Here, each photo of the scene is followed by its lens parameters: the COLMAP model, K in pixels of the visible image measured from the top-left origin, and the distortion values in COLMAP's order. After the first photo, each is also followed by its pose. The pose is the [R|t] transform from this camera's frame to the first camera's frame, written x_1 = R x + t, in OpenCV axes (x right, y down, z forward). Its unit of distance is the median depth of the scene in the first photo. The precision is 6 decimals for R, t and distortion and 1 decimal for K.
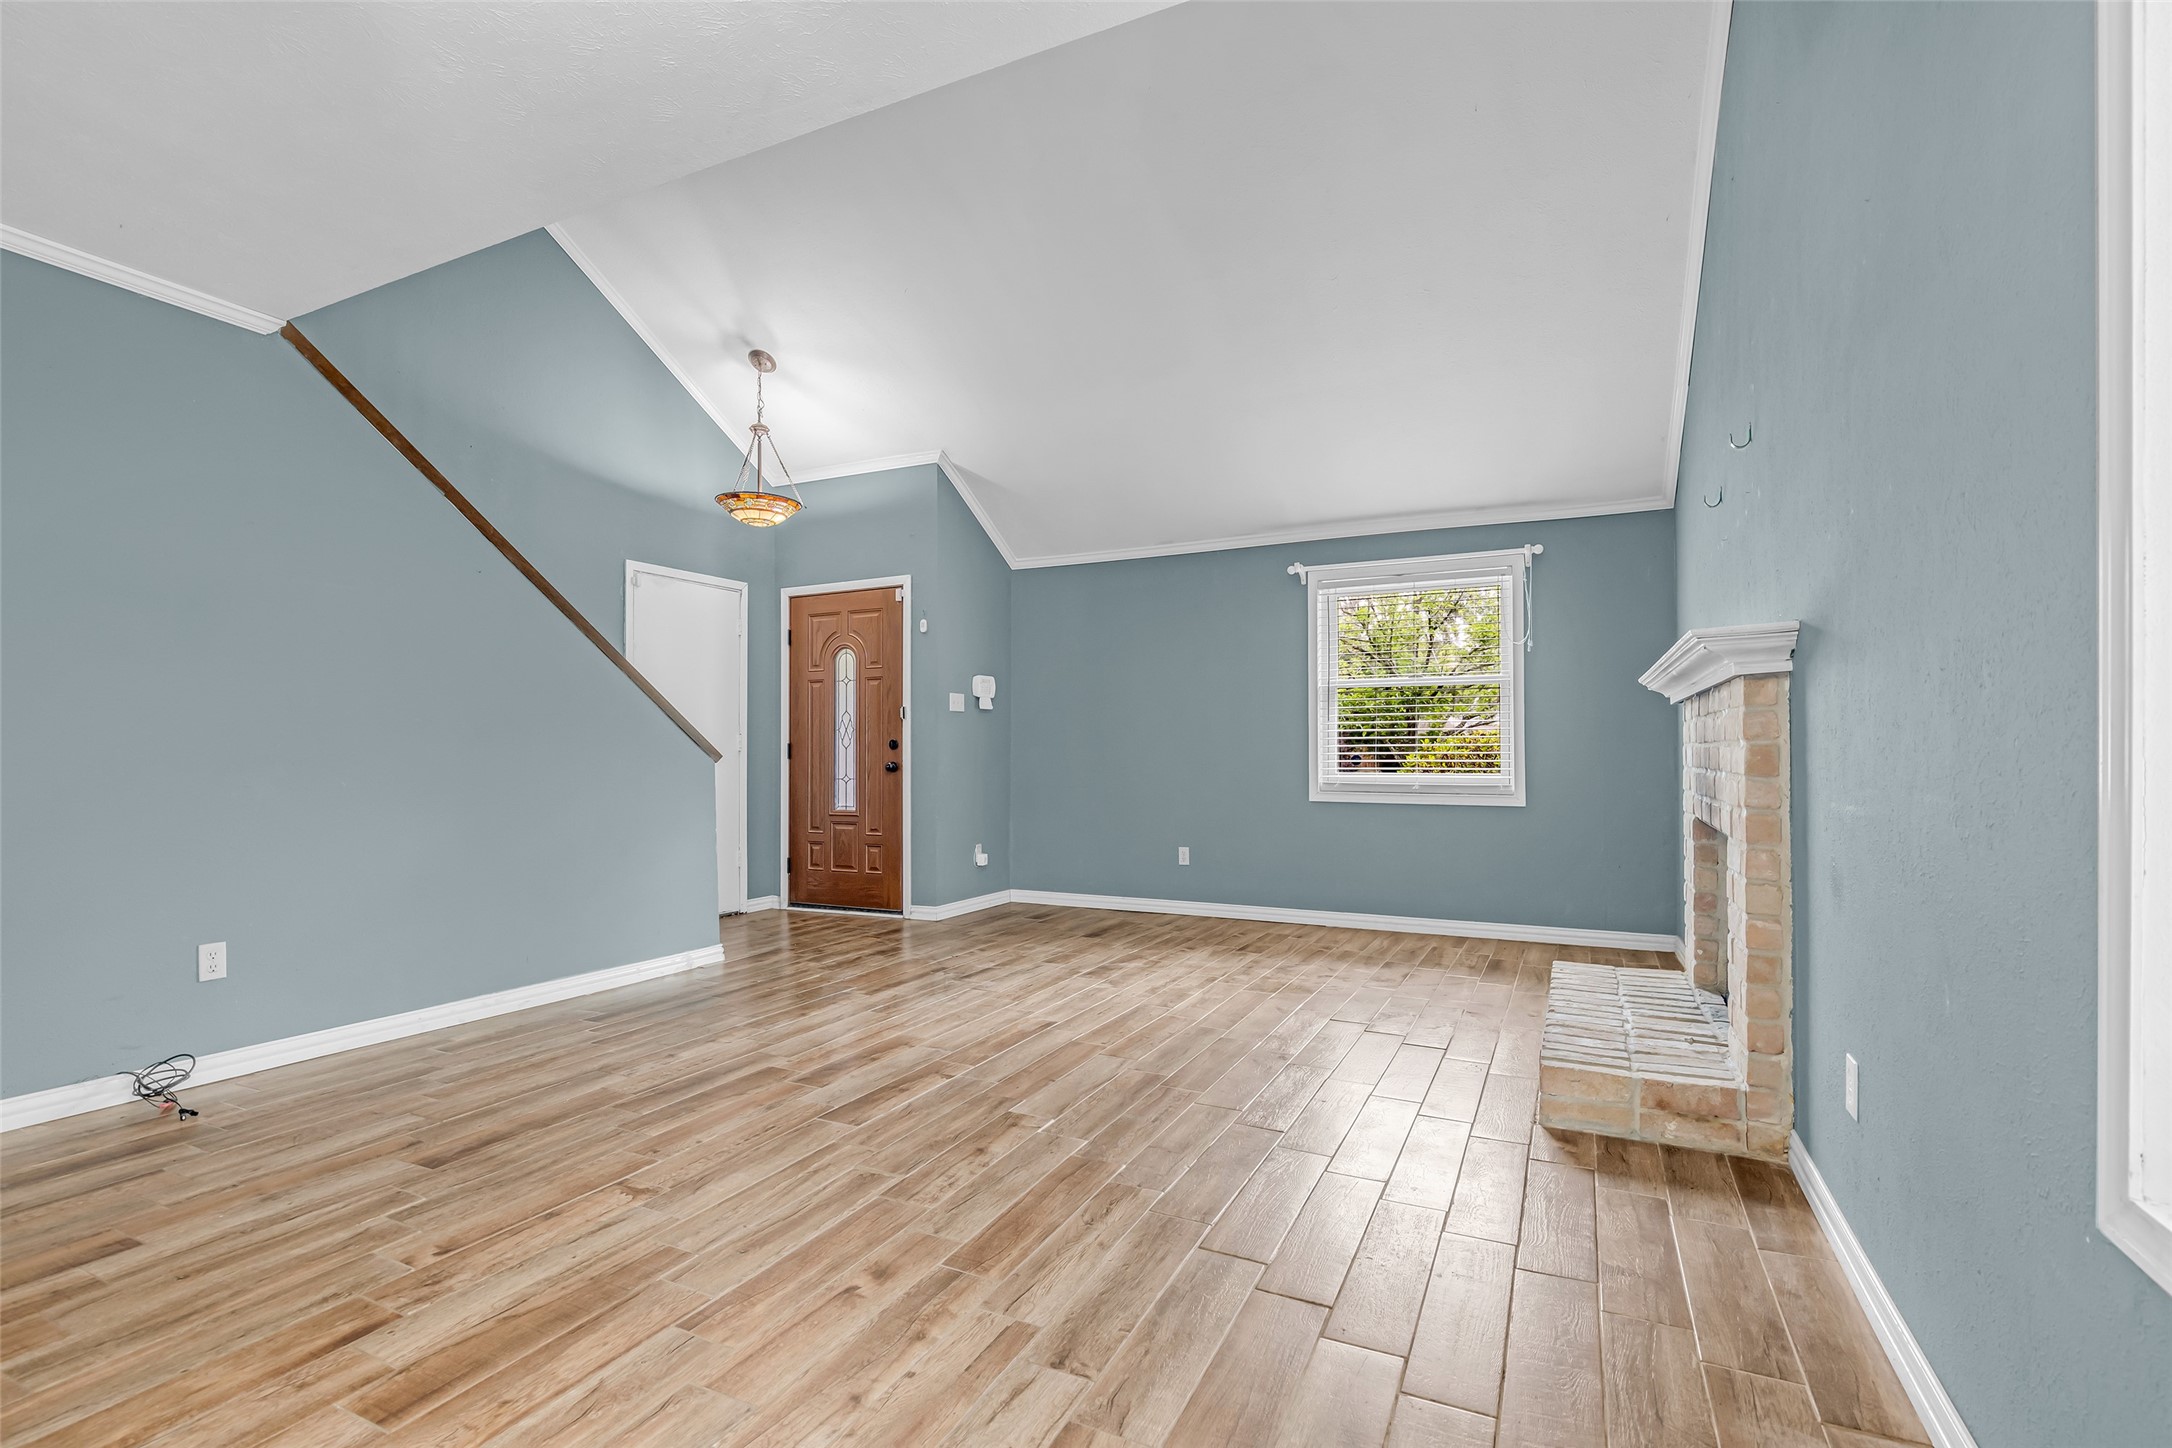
lens RADIAL K [[996.0, 0, 1089.0], [0, 996.0, 742.6], [0, 0, 1]] dist [-0.016614, 0.004936]
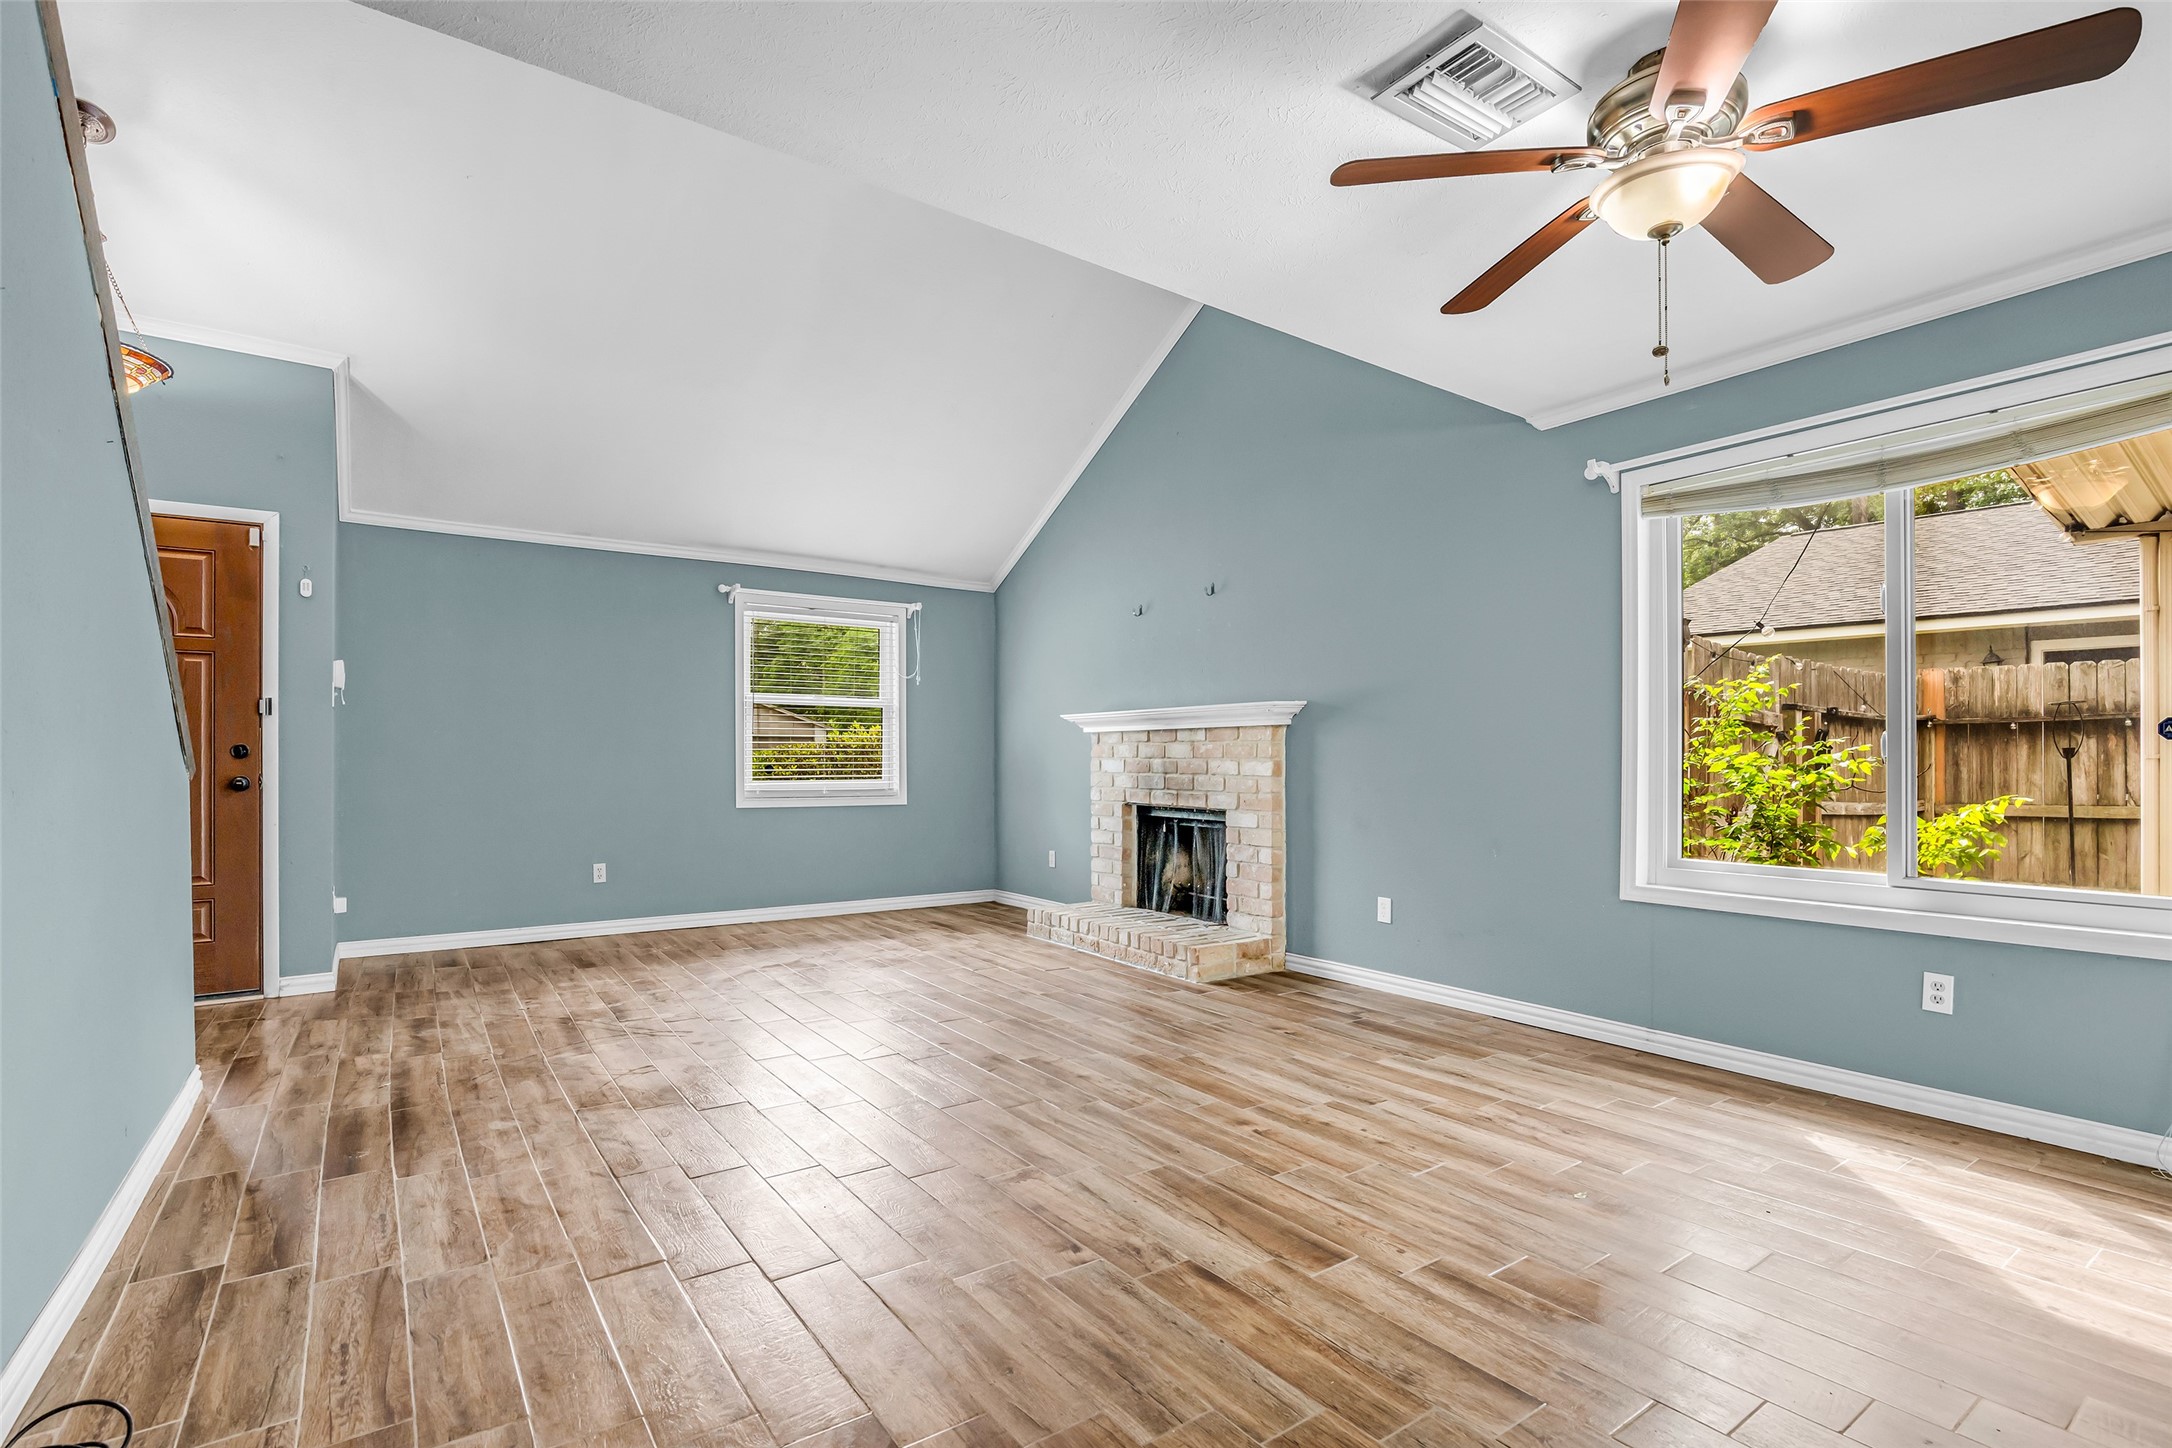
lens RADIAL K [[996.0, 0, 1065.9], [0, 996.0, 765.2], [0, 0, 1]] dist [-0.016614, 0.004936]
pose [[0.489856, -0.003481, 0.871797, -1.110483], [-0.011241, 0.999884, 0.010309, -0.004516], [-0.871731, -0.014850, 0.489759, 0.353311]]
